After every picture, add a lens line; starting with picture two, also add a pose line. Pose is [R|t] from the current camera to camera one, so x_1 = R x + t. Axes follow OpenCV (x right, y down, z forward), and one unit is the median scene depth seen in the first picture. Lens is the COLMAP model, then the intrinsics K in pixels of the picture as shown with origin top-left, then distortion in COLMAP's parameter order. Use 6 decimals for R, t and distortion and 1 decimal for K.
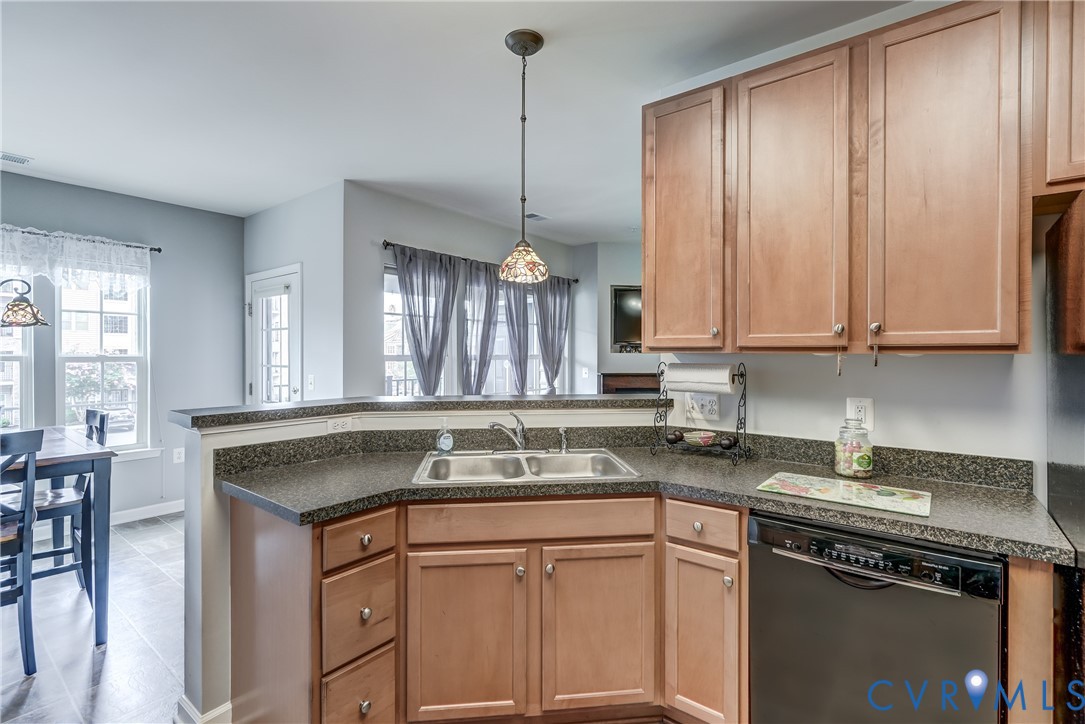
lens RADIAL K [[493.2, 0, 534.5], [0, 493.2, 348.9], [0, 0, 1]] dist [0.000510, 0.001788]
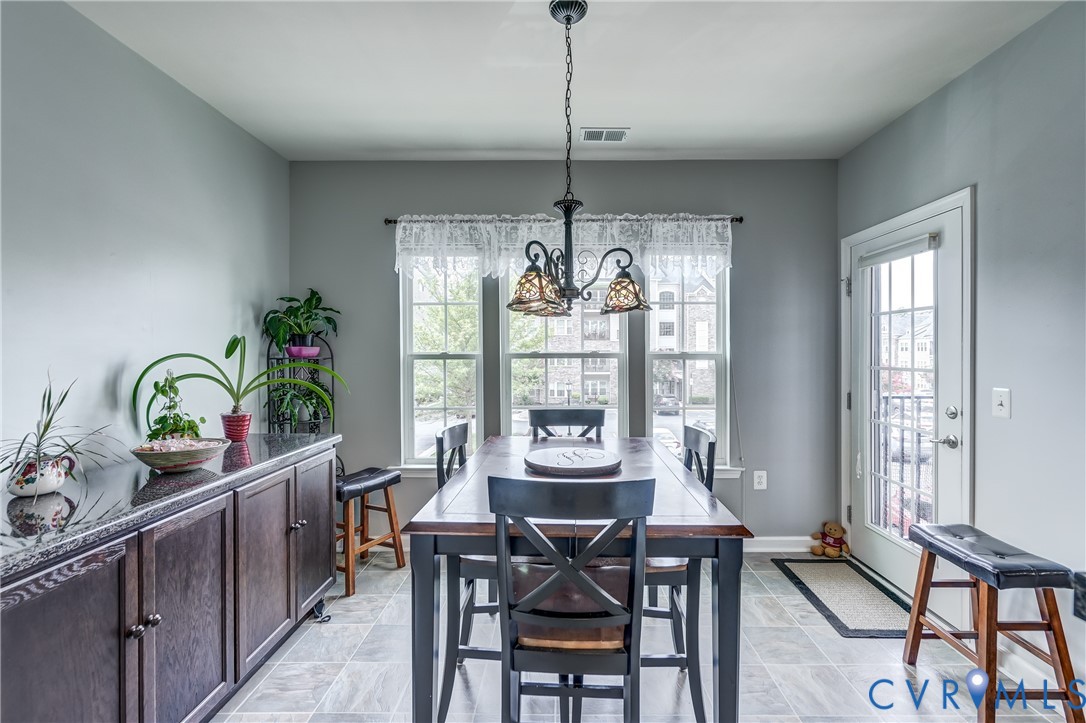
lens RADIAL K [[493.6, 0, 545.2], [0, 493.6, 356.6], [0, 0, 1]] dist [0.000510, 0.001788]
pose [[0.586249, 0.005449, -0.810113, -0.353143], [0.009129, 0.999869, 0.013331, 0.006594], [0.810079, -0.015211, 0.586123, 0.327745]]
